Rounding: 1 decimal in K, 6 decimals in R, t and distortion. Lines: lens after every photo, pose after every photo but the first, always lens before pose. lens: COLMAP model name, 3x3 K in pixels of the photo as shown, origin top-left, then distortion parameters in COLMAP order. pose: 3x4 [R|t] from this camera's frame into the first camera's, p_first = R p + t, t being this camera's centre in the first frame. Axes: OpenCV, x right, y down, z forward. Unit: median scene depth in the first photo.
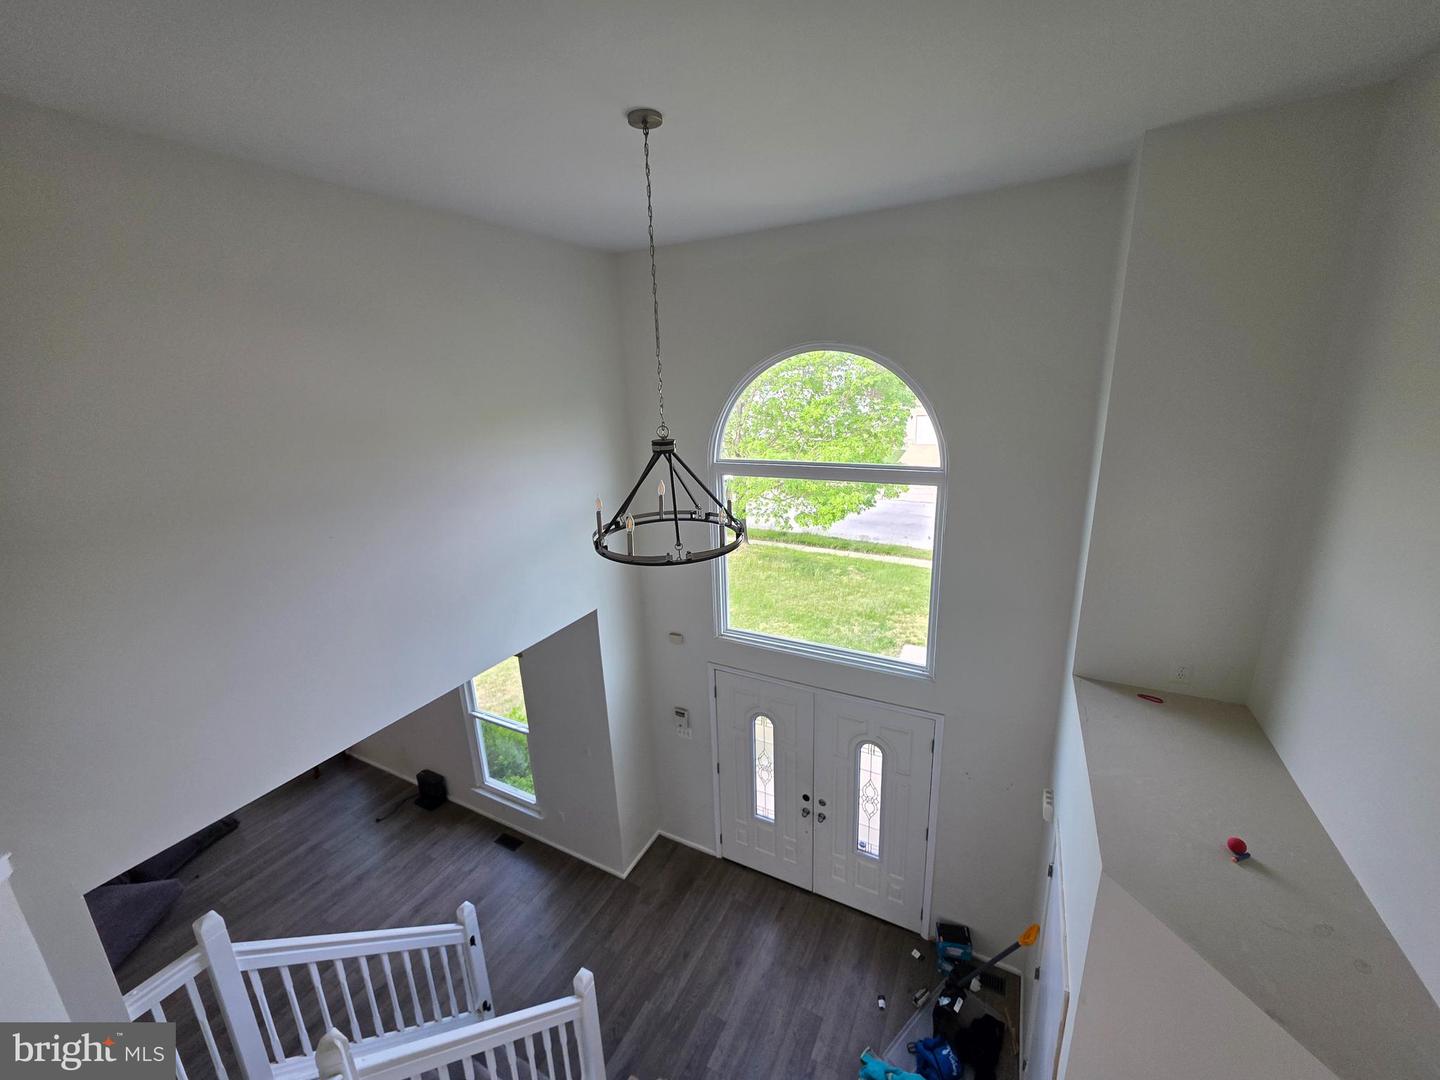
lens RADIAL K [[577.2, 0, 720.8], [0, 577.2, 538.3], [0, 0, 1]] dist [0.001649, 0.000669]
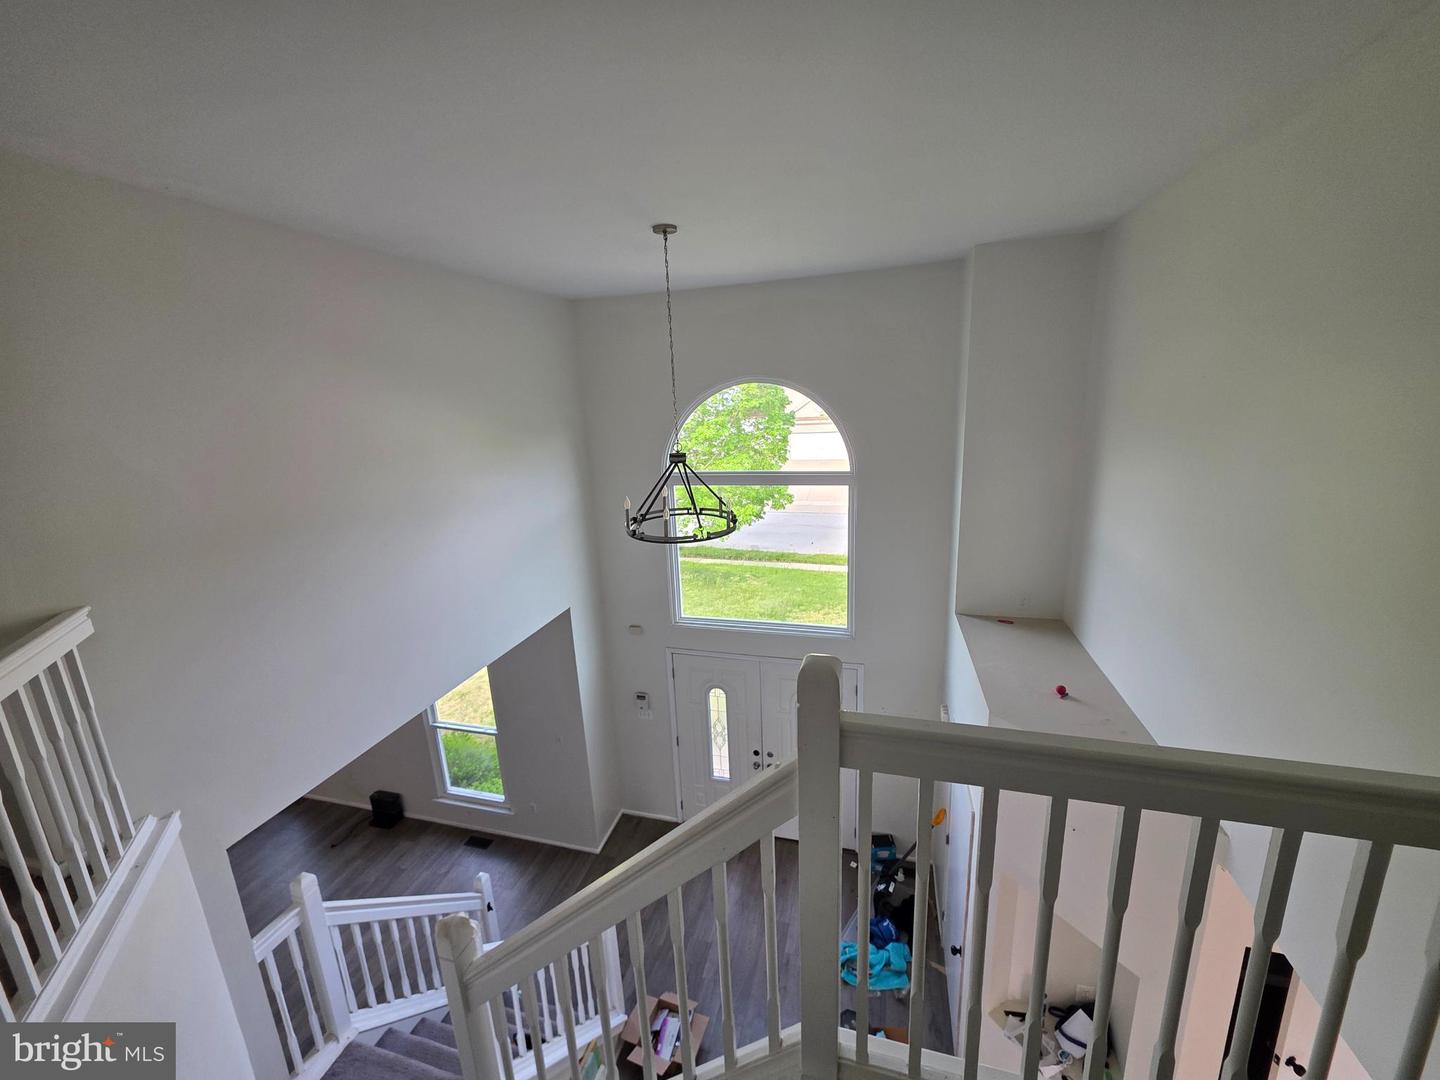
lens RADIAL K [[577.2, 0, 718.5], [0, 577.2, 539.1], [0, 0, 1]] dist [0.001649, 0.000669]
pose [[0.977930, -0.058024, 0.200716, -0.138234], [0.064795, 0.997524, -0.027326, 0.035673], [-0.198633, 0.039728, 0.979268, -0.163622]]
